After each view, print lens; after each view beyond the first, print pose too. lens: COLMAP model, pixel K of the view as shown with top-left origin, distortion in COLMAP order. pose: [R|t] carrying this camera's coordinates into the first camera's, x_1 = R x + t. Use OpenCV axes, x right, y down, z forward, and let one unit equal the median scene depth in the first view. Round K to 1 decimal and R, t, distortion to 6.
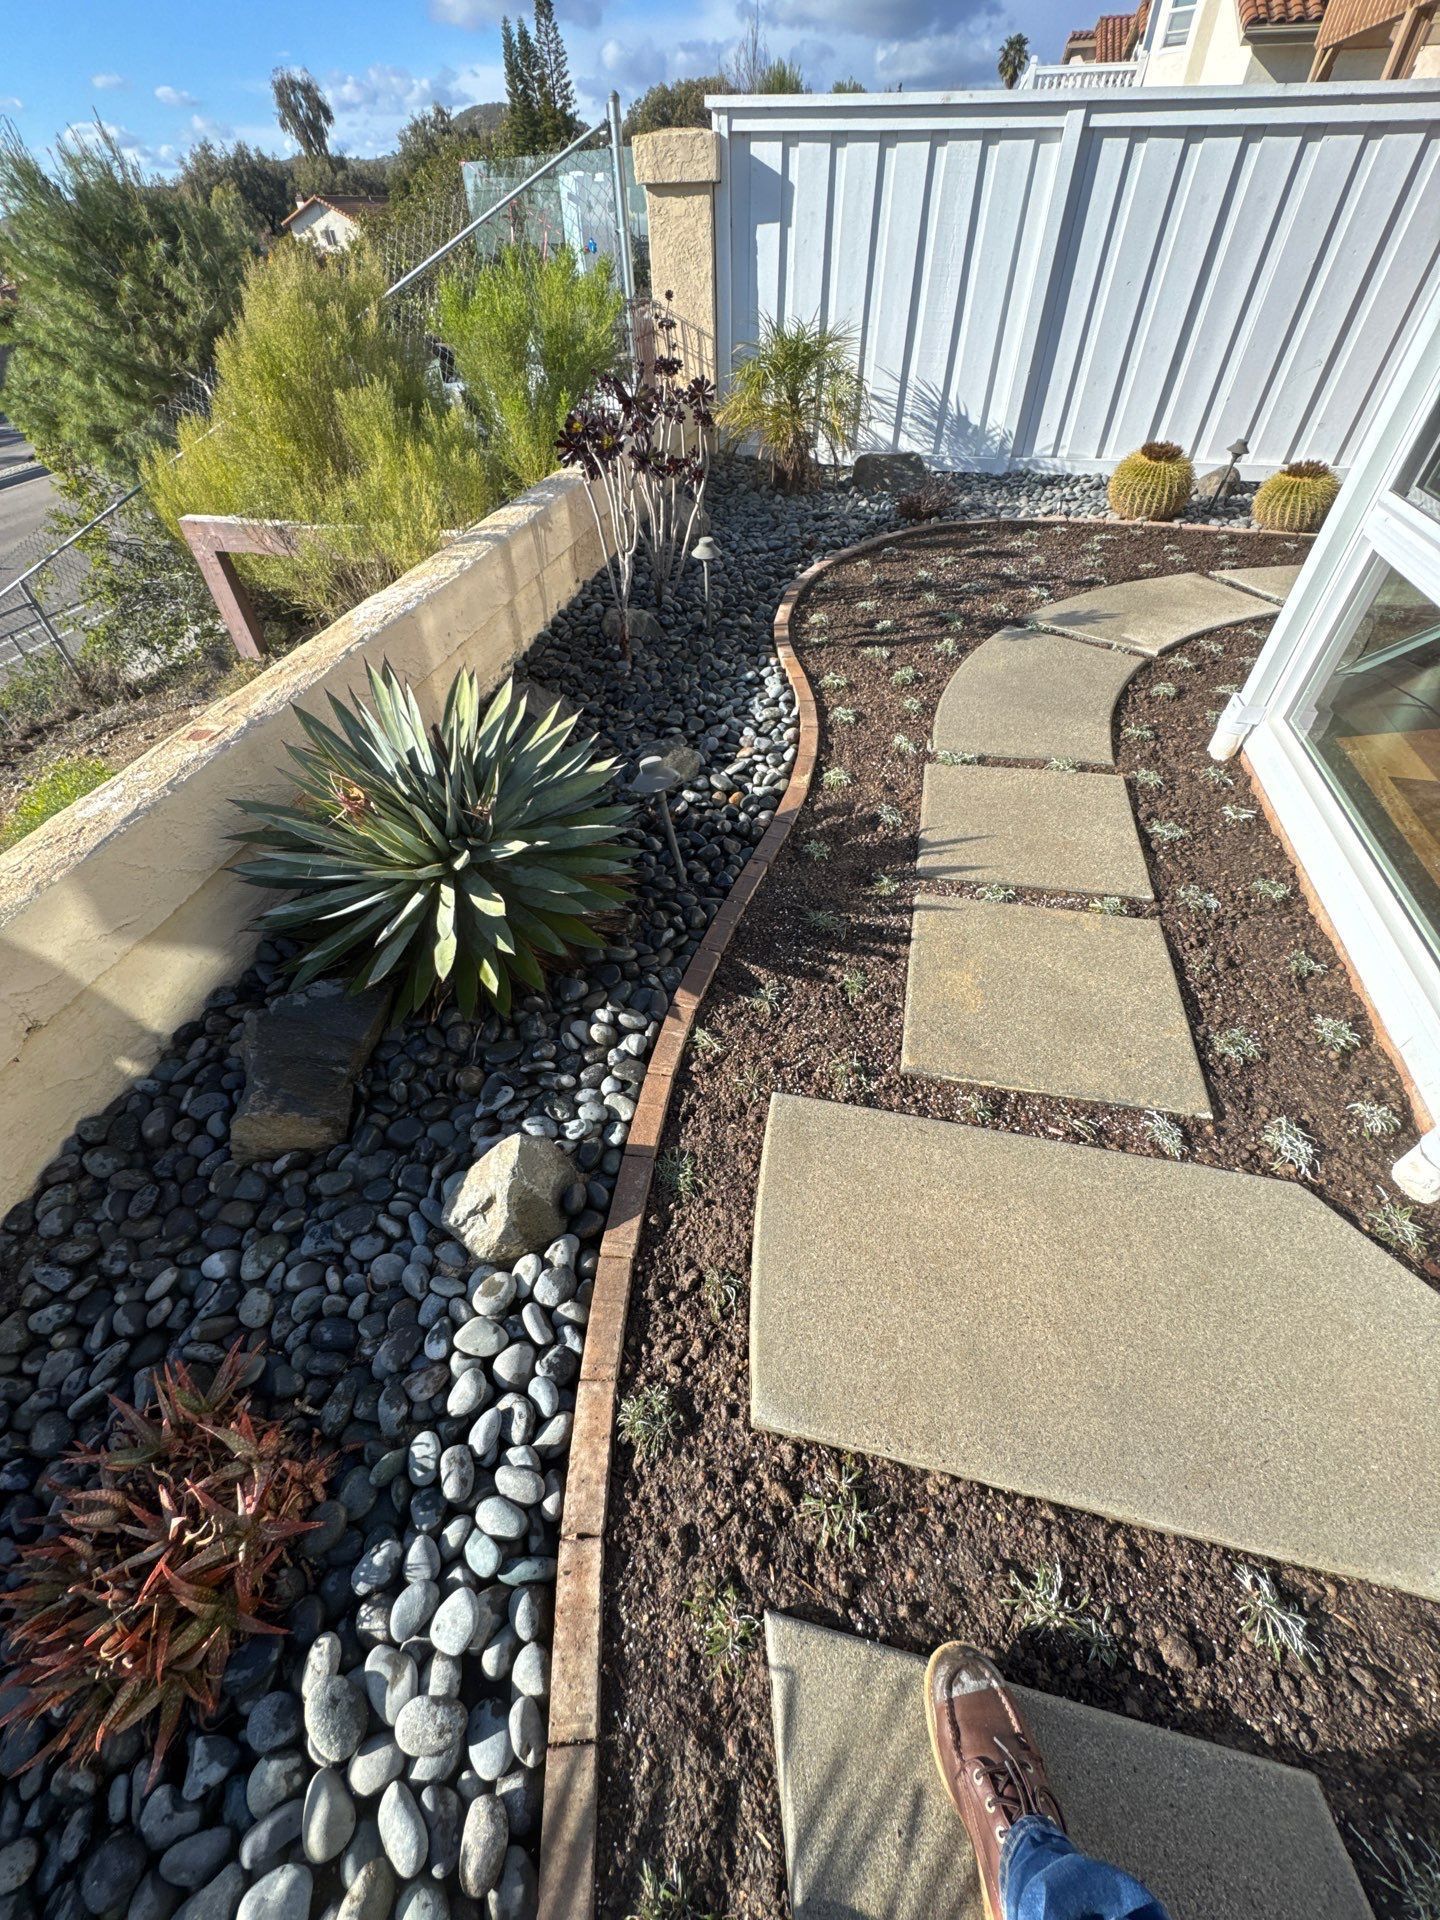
lens RADIAL K [[764.3, 0, 718.4], [0, 764.3, 964.2], [0, 0, 1]] dist [-0.004259, 0.000376]
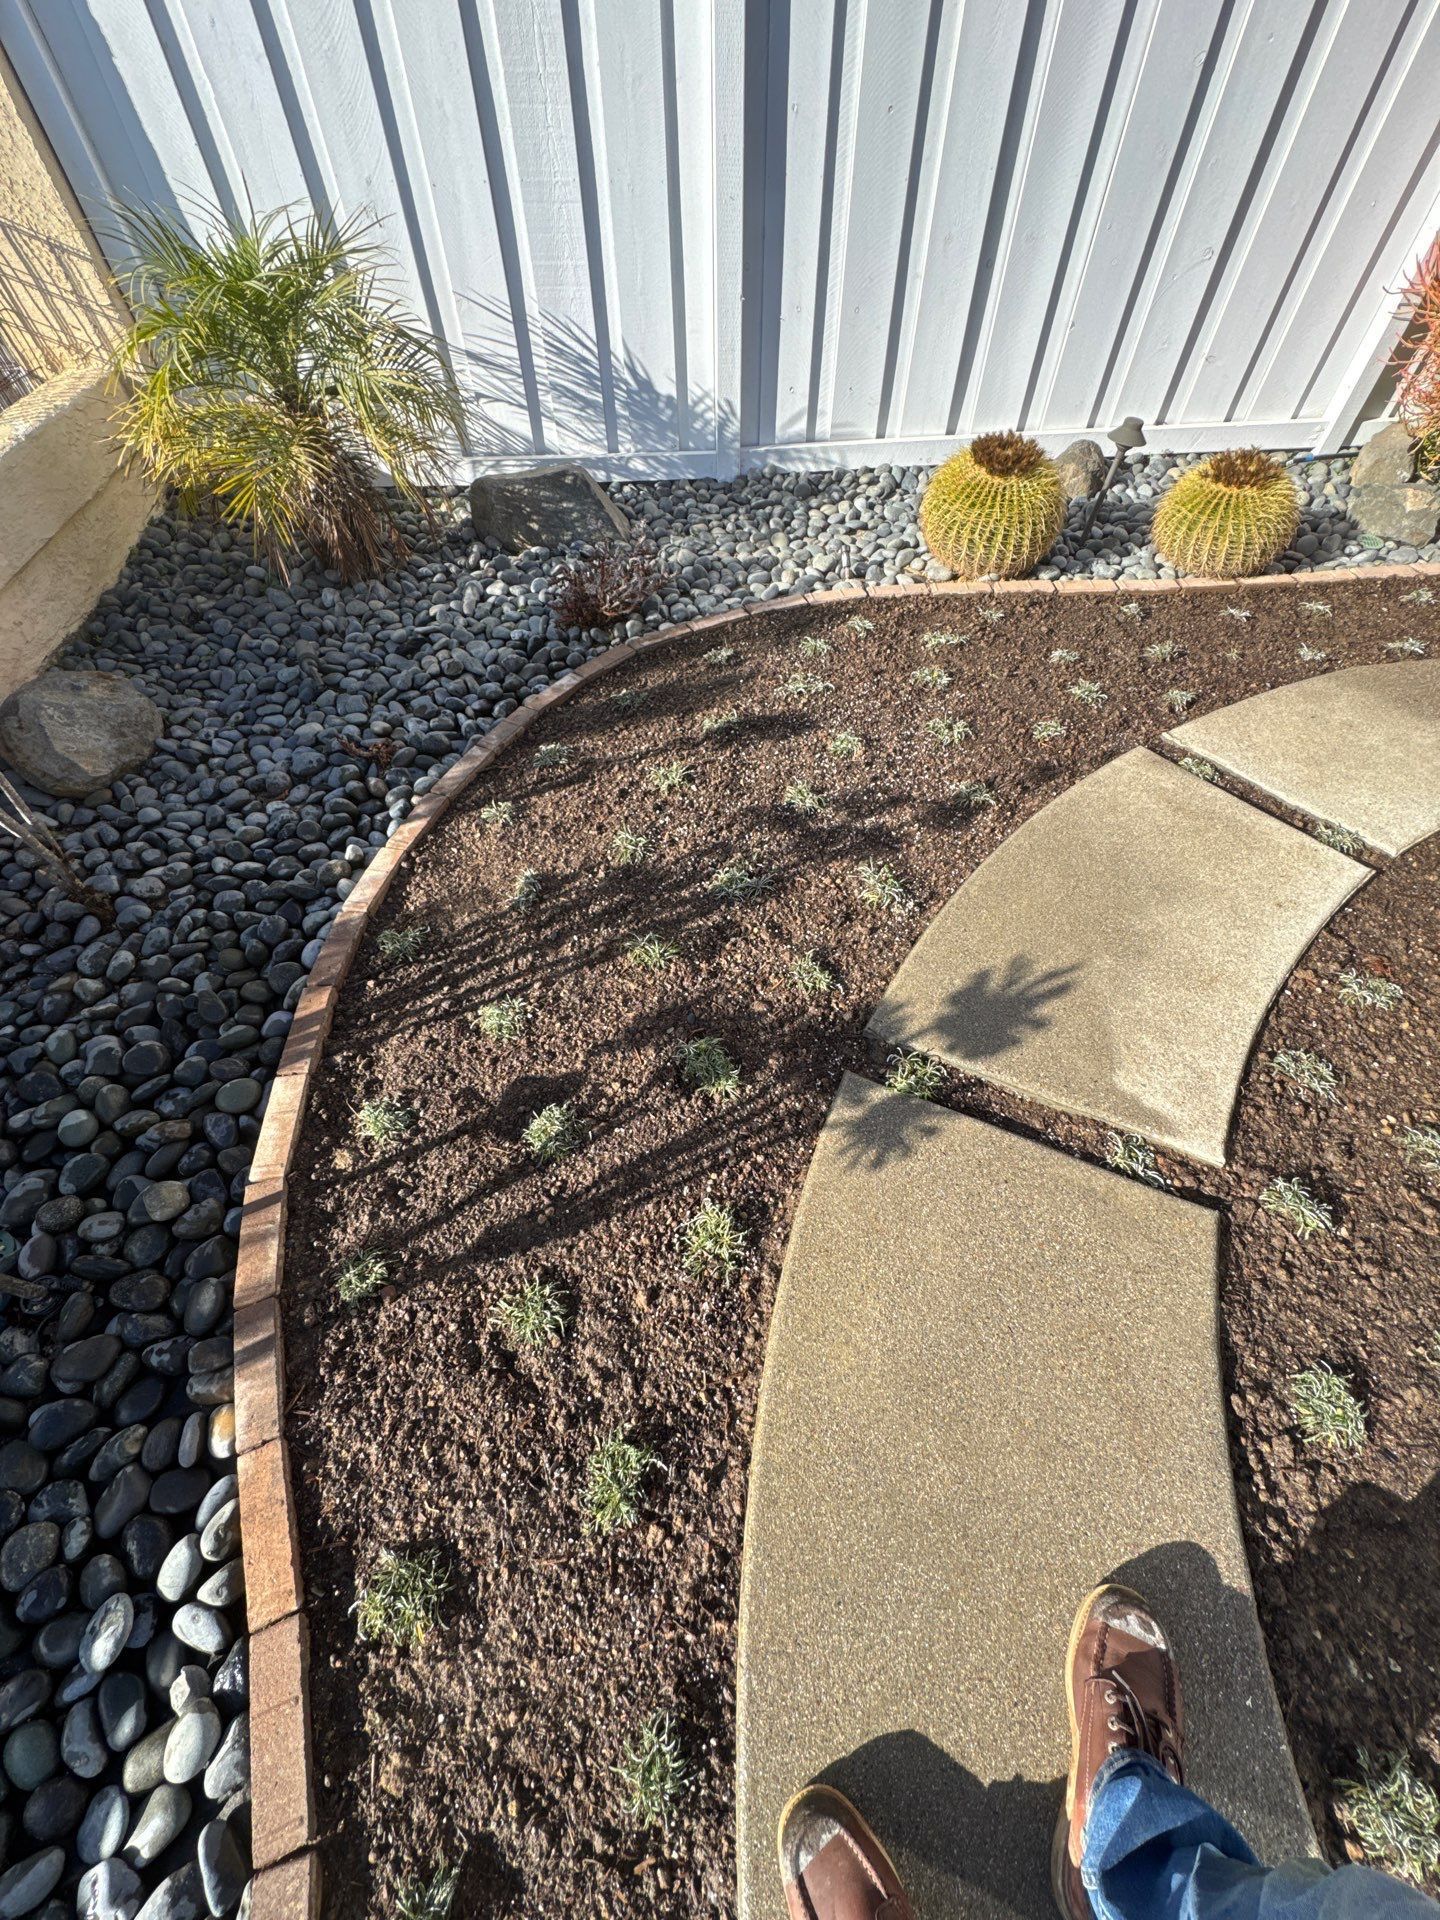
lens RADIAL K [[764.3, 0, 718.4], [0, 764.3, 964.2], [0, 0, 1]] dist [-0.004259, 0.000376]
pose [[0.951534, -0.239183, 0.193326, 0.194717], [0.214702, 0.966701, 0.139258, -0.445535], [-0.220196, -0.091001, 0.971202, 0.487656]]
